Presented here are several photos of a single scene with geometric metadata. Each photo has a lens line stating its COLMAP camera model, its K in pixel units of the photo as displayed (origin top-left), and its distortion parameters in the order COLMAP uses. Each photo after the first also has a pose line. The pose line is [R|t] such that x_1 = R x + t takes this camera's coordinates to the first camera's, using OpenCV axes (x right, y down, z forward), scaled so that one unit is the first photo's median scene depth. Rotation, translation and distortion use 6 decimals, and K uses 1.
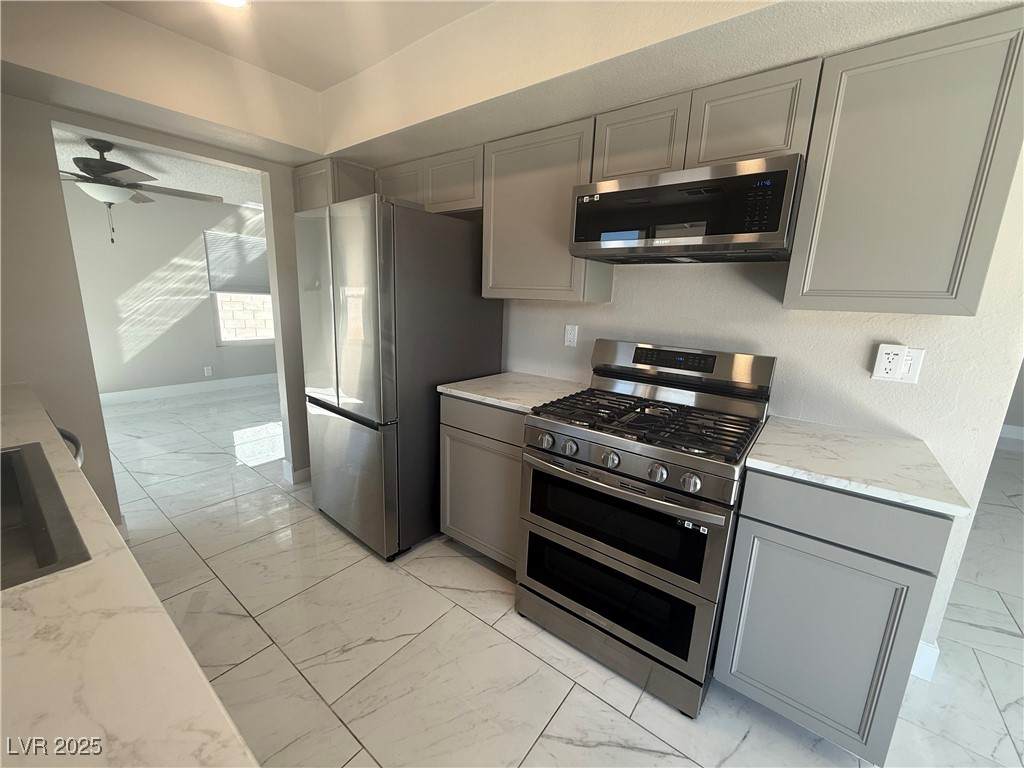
lens RADIAL K [[414.8, 0, 512.0], [0, 414.8, 384.0], [0, 0, 1]] dist [0.000114, -0.000089]
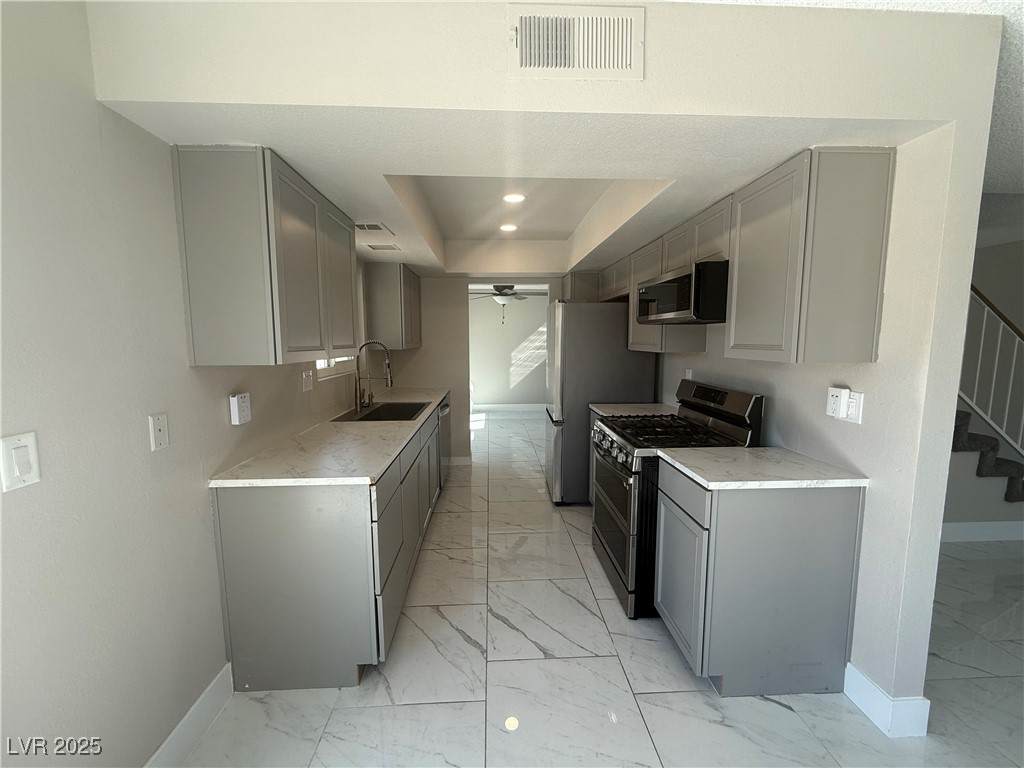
lens RADIAL K [[414.8, 0, 512.0], [0, 414.8, 384.0], [0, 0, 1]] dist [0.000114, -0.000089]
pose [[0.655310, 0.042689, -0.754152, 0.839762], [-0.126639, 0.990479, -0.053975, 0.050884], [0.744668, 0.130876, 0.654477, -0.301997]]
